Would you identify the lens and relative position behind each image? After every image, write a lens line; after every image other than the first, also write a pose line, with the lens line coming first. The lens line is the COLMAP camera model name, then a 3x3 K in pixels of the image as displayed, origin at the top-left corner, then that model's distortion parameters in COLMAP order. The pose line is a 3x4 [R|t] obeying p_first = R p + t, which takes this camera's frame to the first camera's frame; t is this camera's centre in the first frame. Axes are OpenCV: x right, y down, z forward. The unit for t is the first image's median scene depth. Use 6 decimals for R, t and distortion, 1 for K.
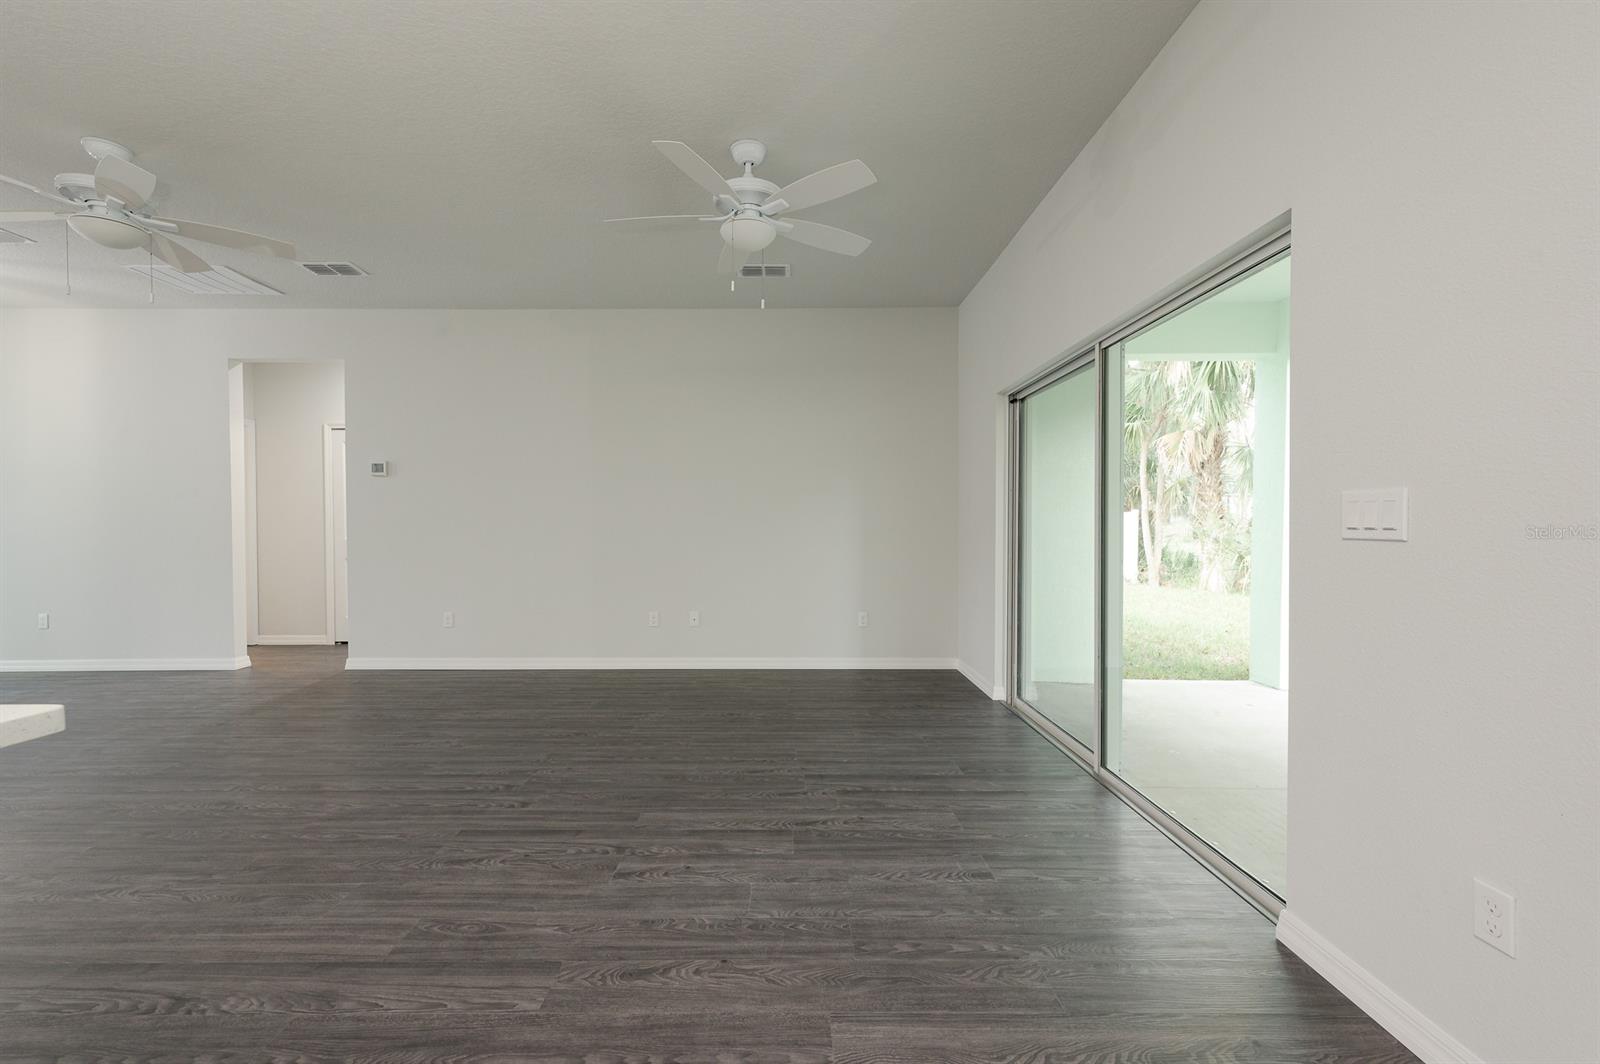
lens RADIAL K [[640.6, 0, 787.8], [0, 640.6, 535.5], [0, 0, 1]] dist [0.004310, 0.000032]
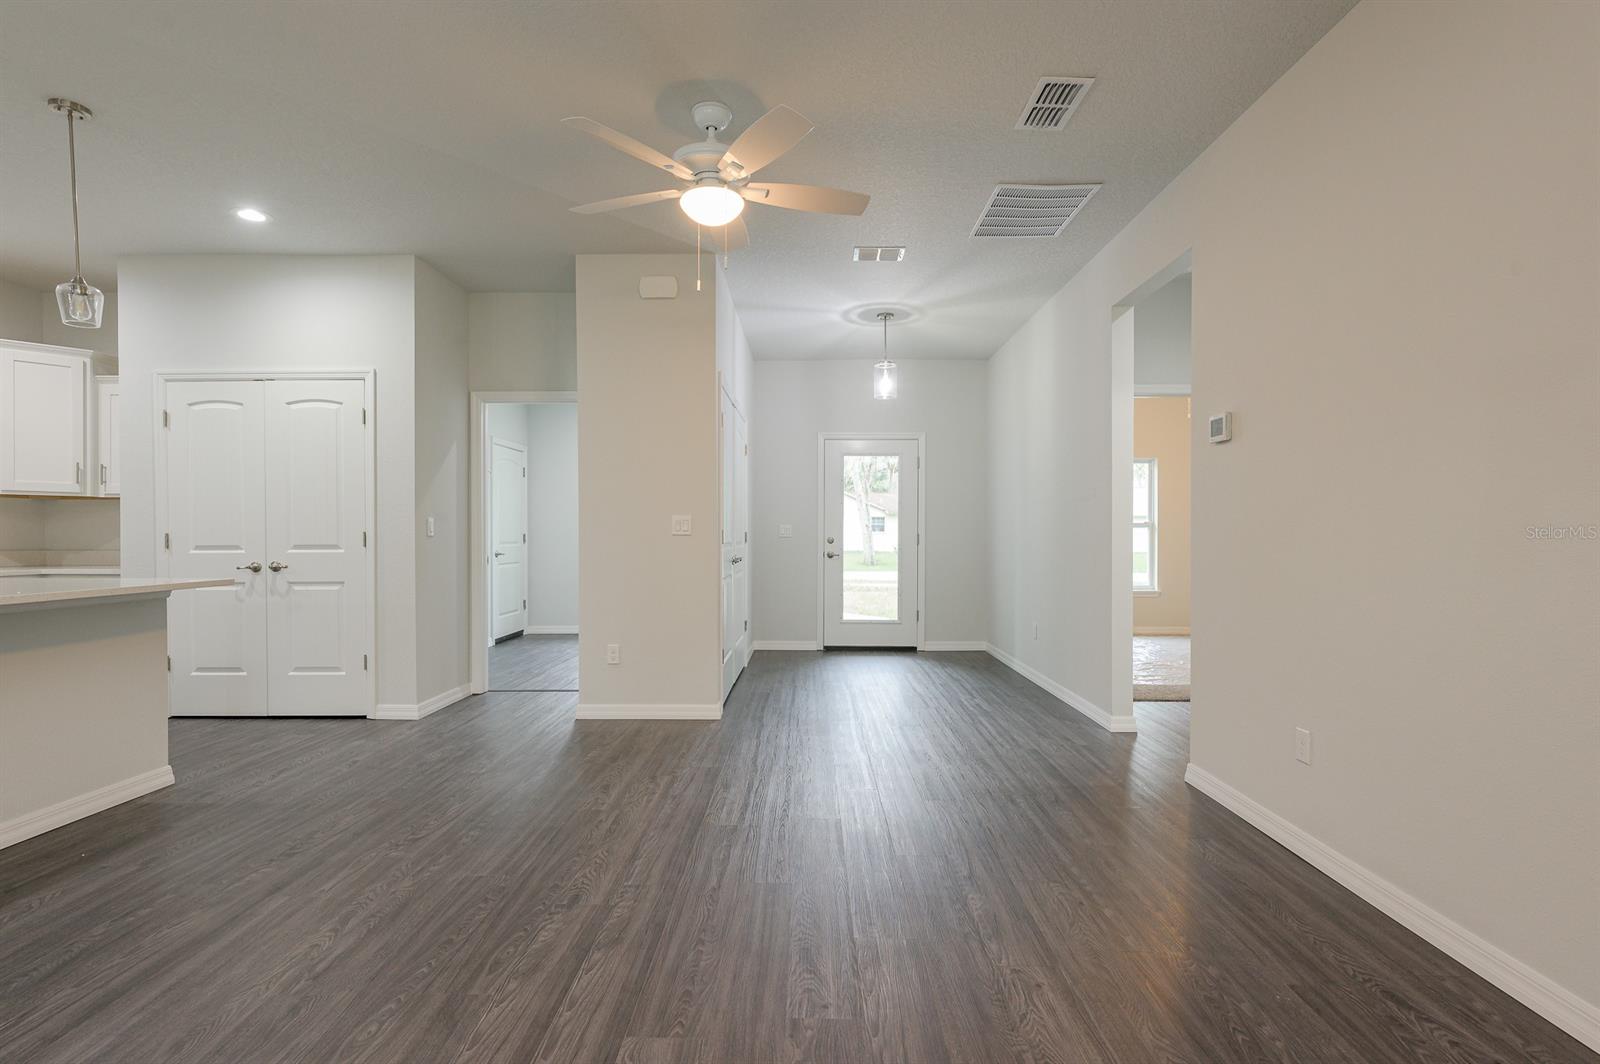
lens RADIAL K [[761.3, 0, 793.9], [0, 761.3, 535.8], [0, 0, 1]] dist [0.001878, 0.000617]
pose [[-0.018414, 0.003843, -0.999823, 0.010590], [-0.020339, 0.999784, 0.004218, -0.016935], [0.999624, 0.020413, -0.018331, 1.140195]]
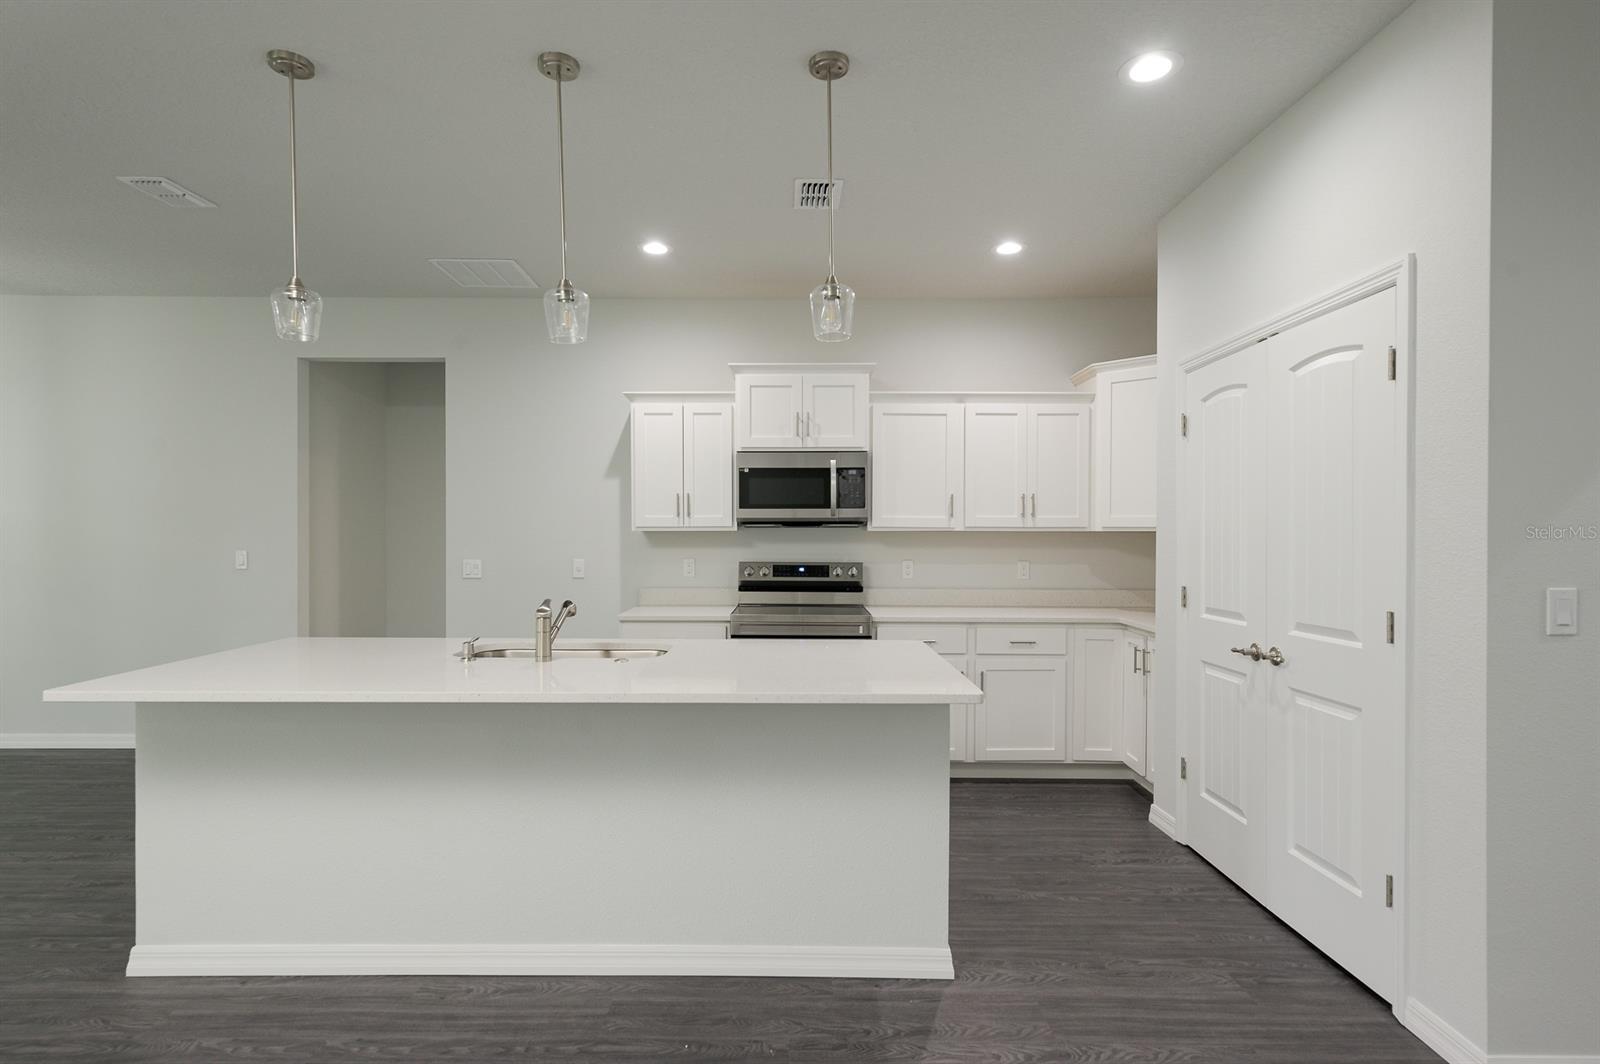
lens RADIAL K [[802.5, 0, 790.4], [0, 802.5, 542.0], [0, 0, 1]] dist [0.001492, 0.000687]
pose [[-0.999988, -0.000351, 0.004961, -0.988366], [-0.000198, 0.999528, 0.030709, -0.092447], [-0.004970, 0.030707, -0.999516, 0.997113]]
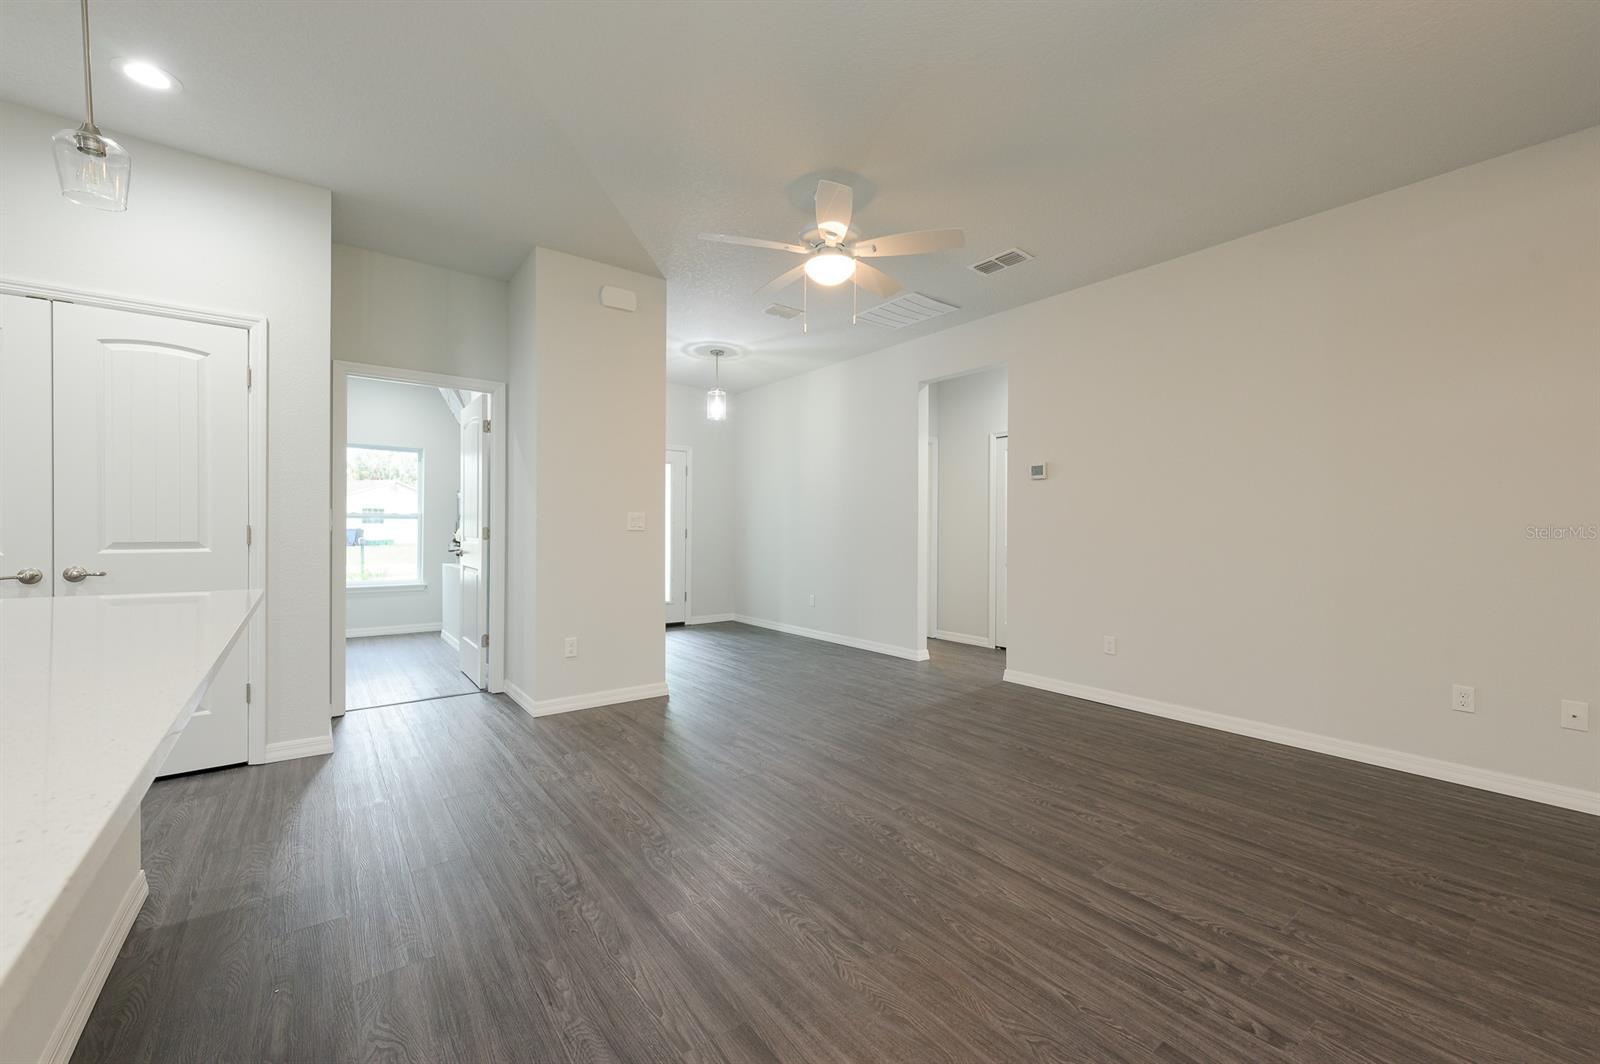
lens RADIAL K [[640.6, 0, 797.2], [0, 640.6, 525.1], [0, 0, 1]] dist [0.004310, 0.000032]
pose [[0.606442, 0.001326, -0.795127, -0.195004], [-0.023739, 0.999583, -0.016438, -0.004344], [0.794773, 0.028844, 0.606220, 0.285625]]
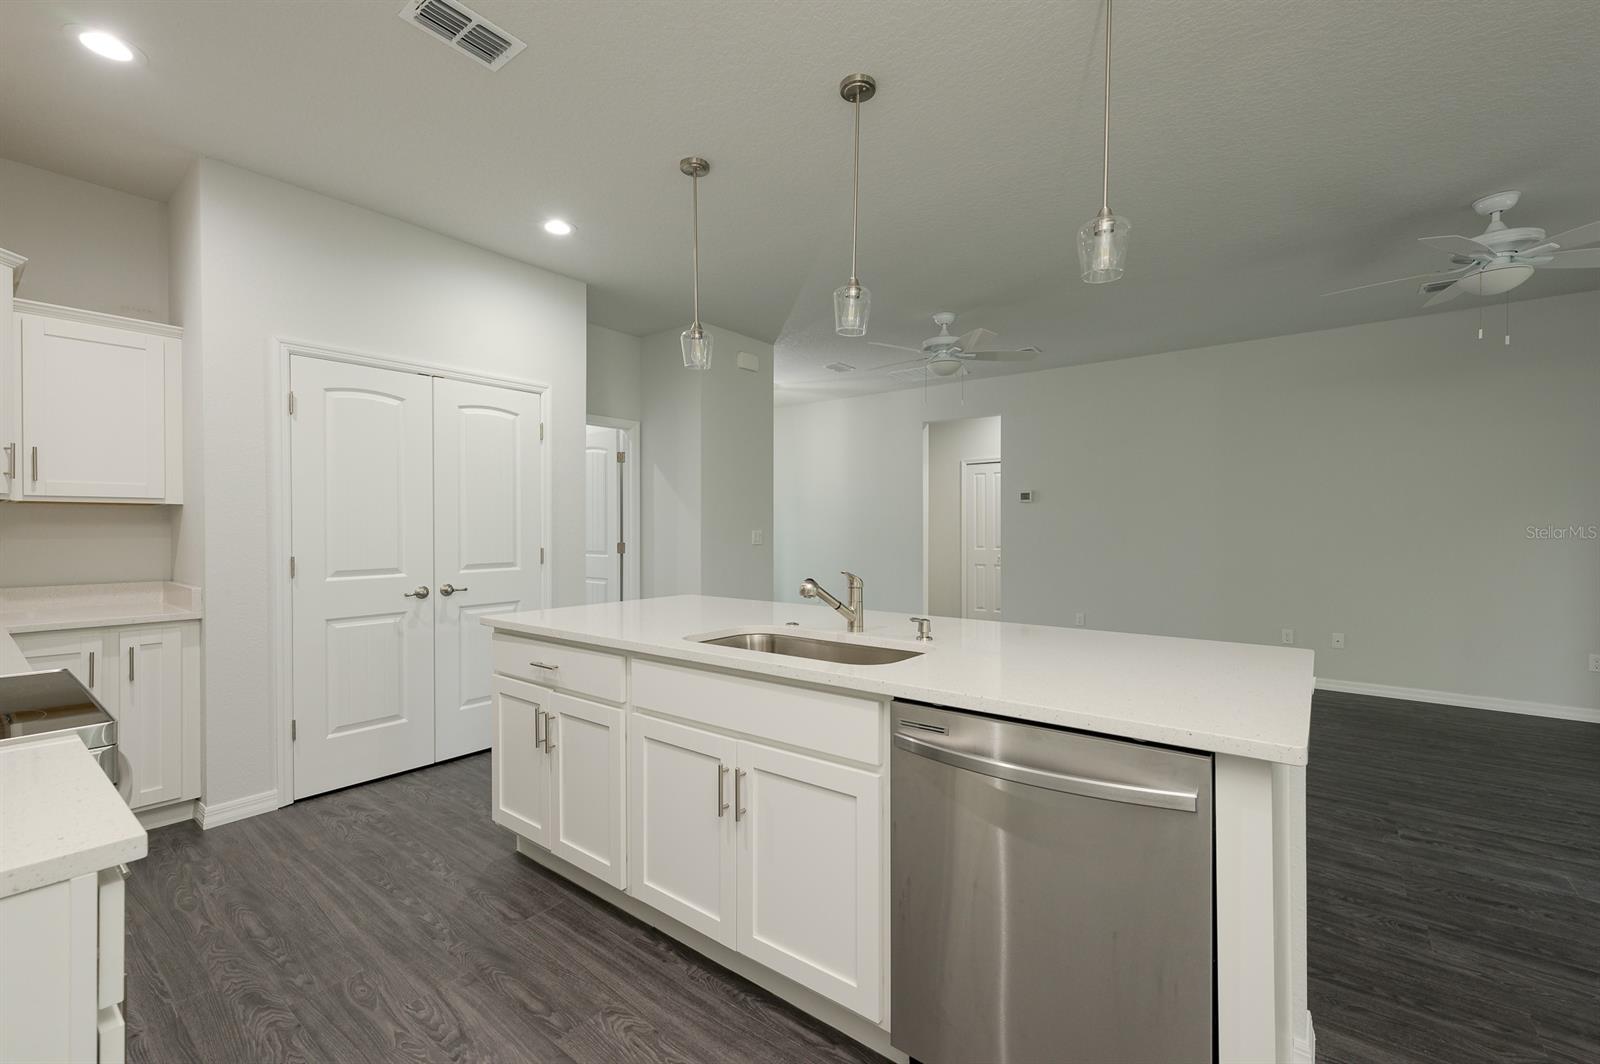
lens RADIAL K [[665.9, 0, 813.8], [0, 665.9, 530.0], [0, 0, 1]] dist [0.011163, -0.002071]
pose [[0.792870, 0.007238, -0.609347, -0.275779], [-0.014999, 0.999858, -0.007640, -0.035663], [0.609206, 0.015197, 0.792867, -0.552205]]
